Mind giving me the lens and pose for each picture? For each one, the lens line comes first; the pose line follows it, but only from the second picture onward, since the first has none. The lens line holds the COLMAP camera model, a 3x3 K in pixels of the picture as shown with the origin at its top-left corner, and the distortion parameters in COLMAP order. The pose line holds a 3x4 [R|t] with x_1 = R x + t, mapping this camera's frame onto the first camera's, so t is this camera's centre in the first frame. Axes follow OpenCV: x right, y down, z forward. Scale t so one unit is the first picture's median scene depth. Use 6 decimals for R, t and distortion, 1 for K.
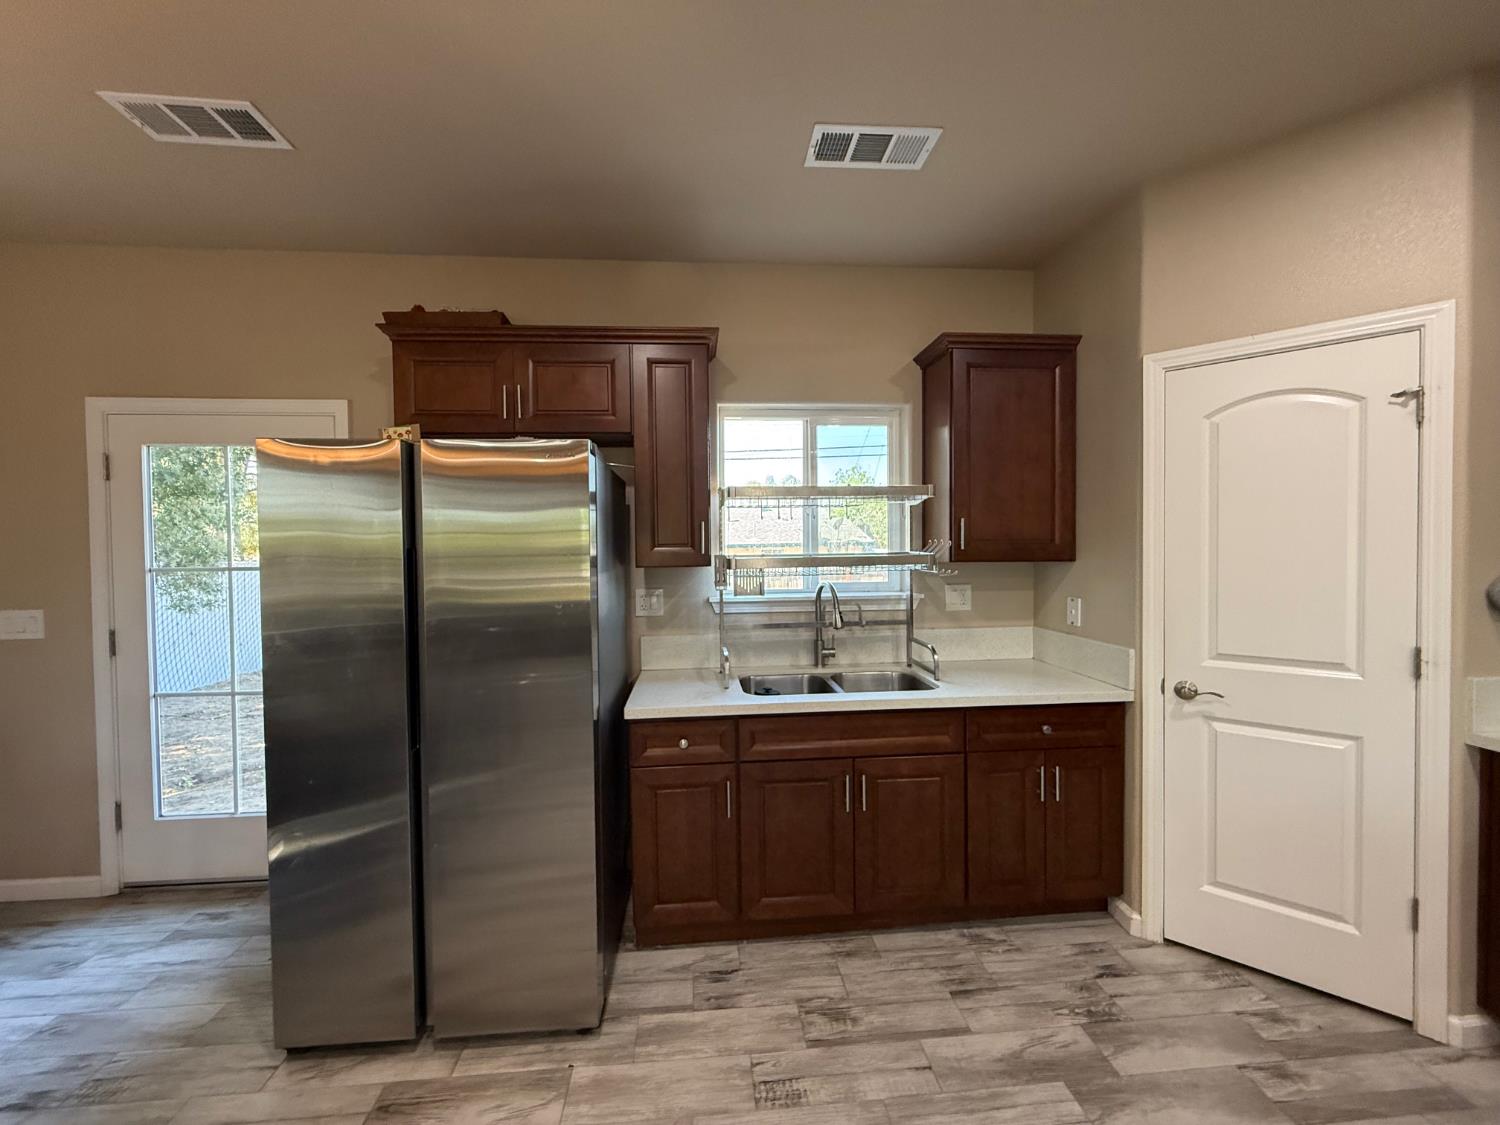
lens RADIAL K [[599.3, 0, 744.9], [0, 599.3, 561.8], [0, 0, 1]] dist [-0.000296, 0.000405]
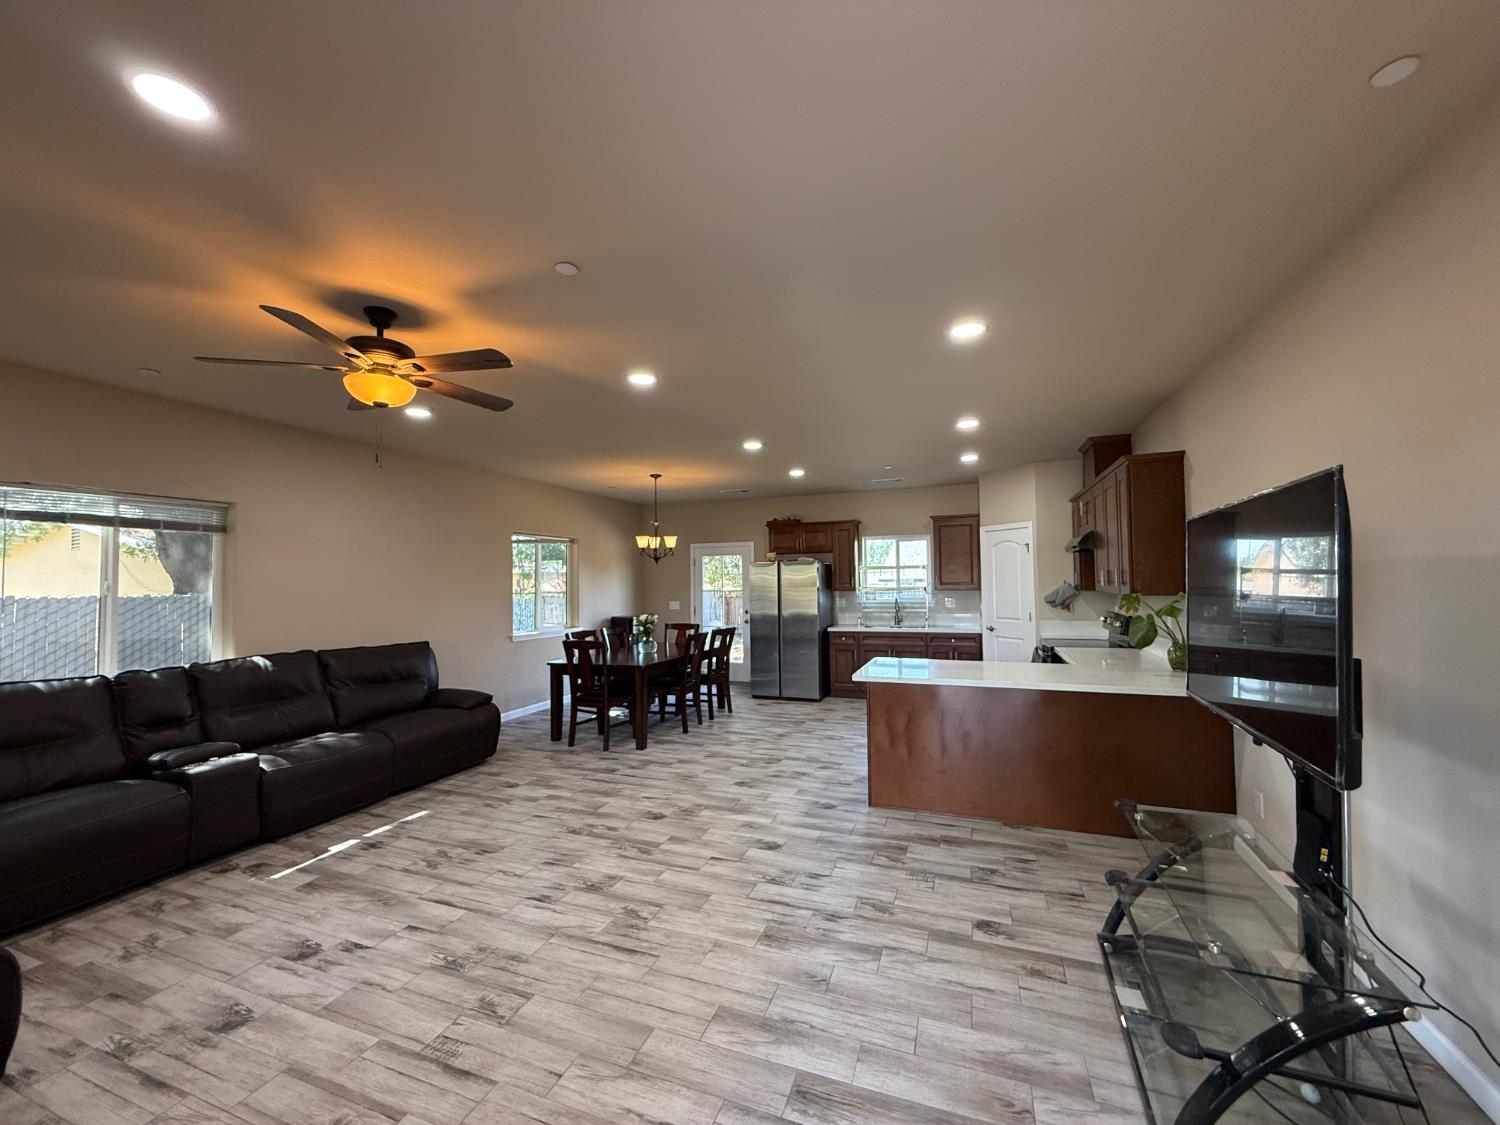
lens RADIAL K [[599.3, 0, 744.9], [0, 599.3, 561.8], [0, 0, 1]] dist [-0.000296, 0.000405]
pose [[0.902502, -0.015207, -0.430416, 0.937299], [-0.006841, 0.998744, -0.049631, 0.019866], [0.430630, 0.047737, 0.901265, -2.582349]]
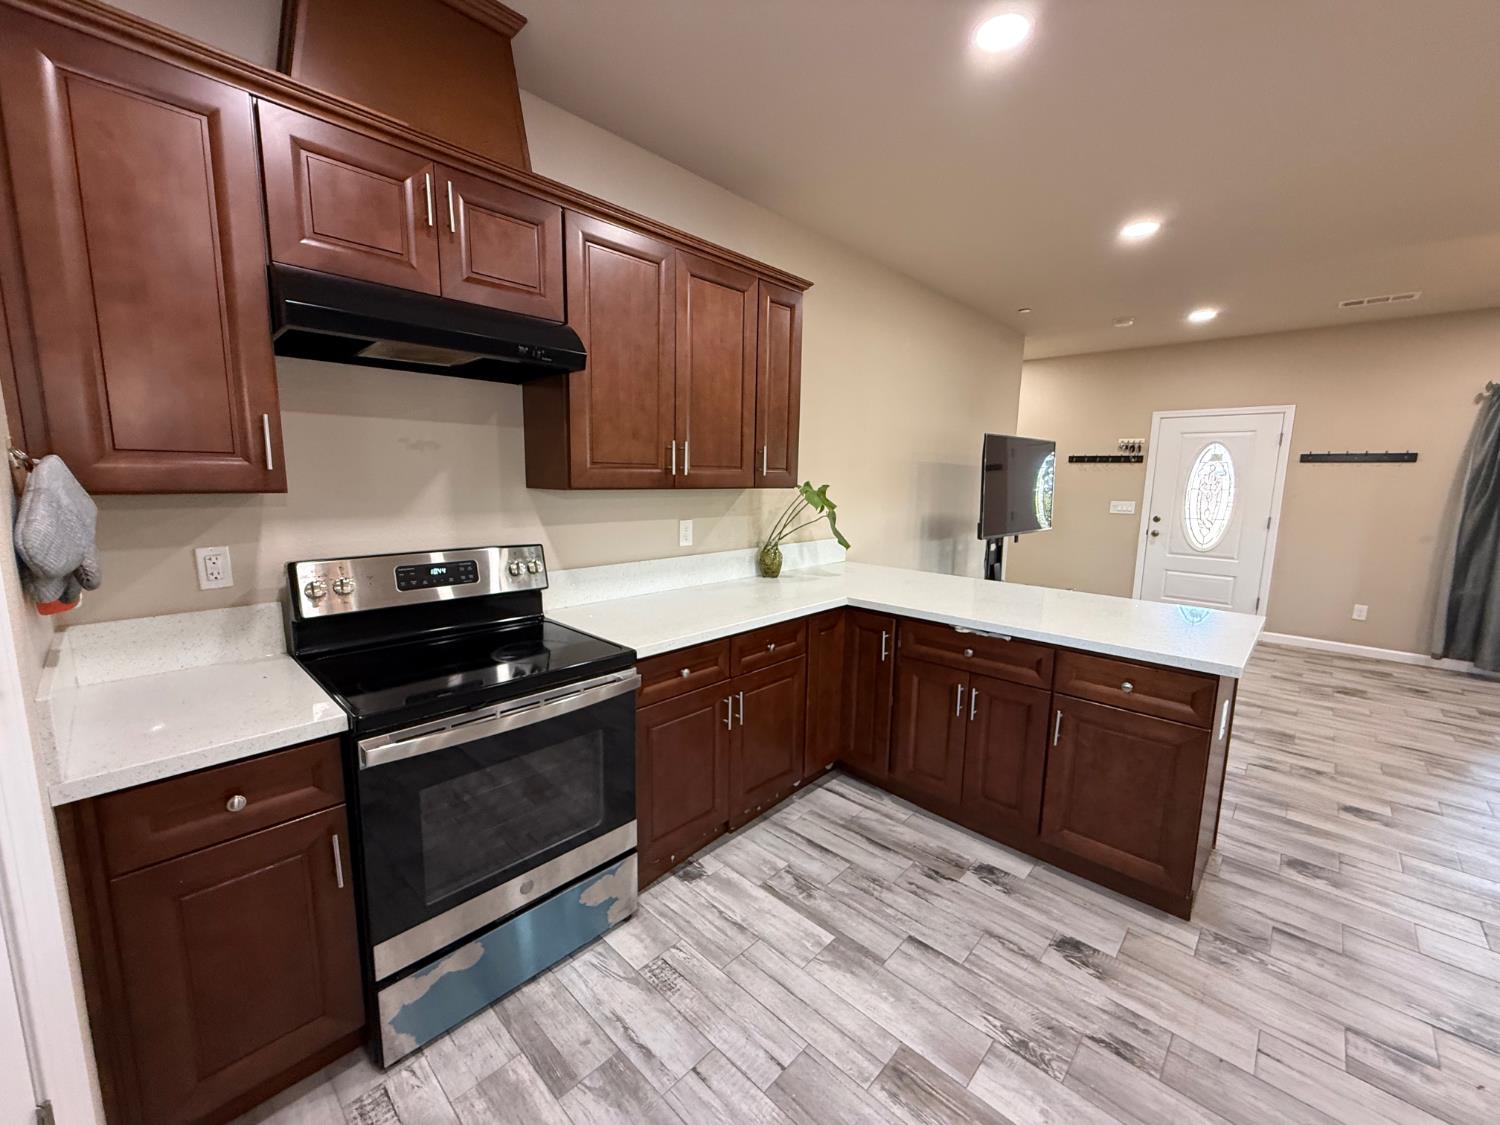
lens RADIAL K [[599.3, 0, 744.9], [0, 599.3, 561.8], [0, 0, 1]] dist [-0.000296, 0.000405]
pose [[-0.661841, -0.107712, 0.741866, 0.267674], [0.008572, 0.988472, 0.151164, -0.017412], [-0.749596, 0.106406, -0.653287, 0.685592]]
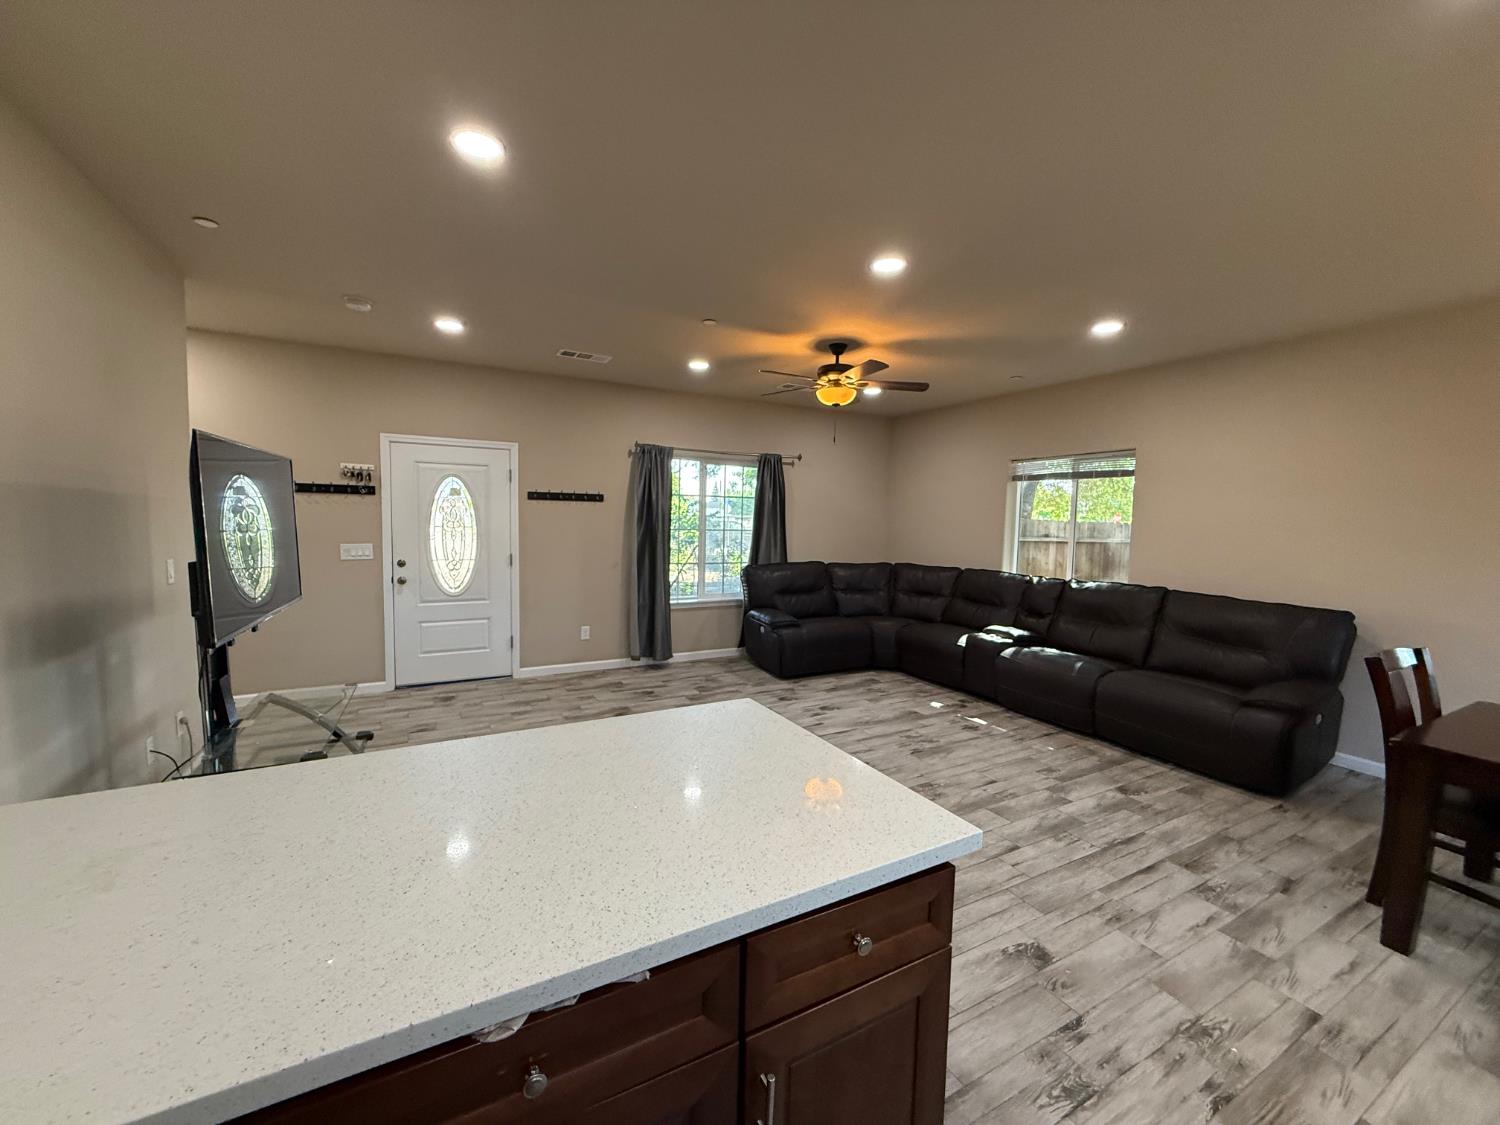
lens RADIAL K [[599.3, 0, 744.9], [0, 599.3, 561.8], [0, 0, 1]] dist [-0.000296, 0.000405]
pose [[-0.914584, 0.022622, -0.403763, 0.822488], [-0.018391, 0.995075, 0.097409, -0.030898], [0.403978, 0.096514, -0.909663, 0.016575]]
